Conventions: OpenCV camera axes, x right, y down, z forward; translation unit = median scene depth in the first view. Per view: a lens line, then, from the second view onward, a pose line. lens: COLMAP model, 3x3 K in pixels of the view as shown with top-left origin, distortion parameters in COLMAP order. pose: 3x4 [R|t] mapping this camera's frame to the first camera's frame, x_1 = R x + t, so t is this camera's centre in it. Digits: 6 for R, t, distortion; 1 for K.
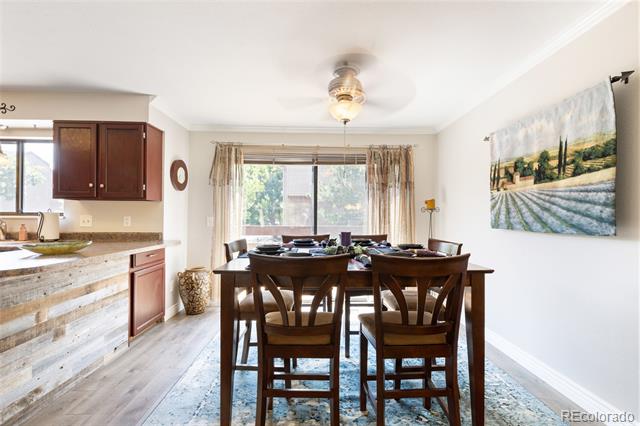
lens RADIAL K [[291.5, 0, 324.0], [0, 291.5, 216.2], [0, 0, 1]] dist [0.009889, 0.001840]
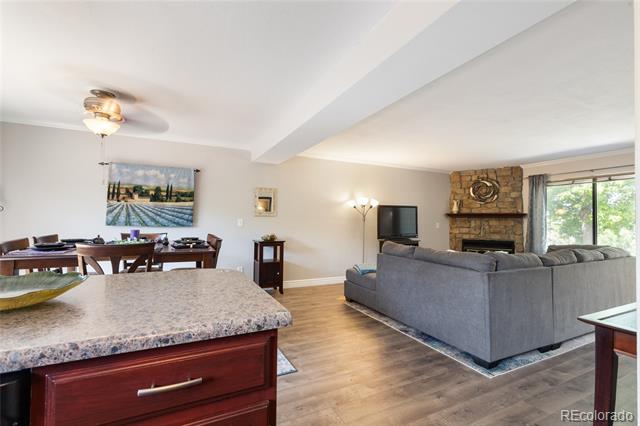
lens RADIAL K [[291.5, 0, 324.8], [0, 291.5, 213.3], [0, 0, 1]] dist [0.009889, 0.001840]
pose [[-0.401747, 0.015048, 0.915627, -1.418032], [-0.022295, 0.999408, -0.026208, -0.007558], [-0.915479, -0.030943, -0.401174, 0.671522]]
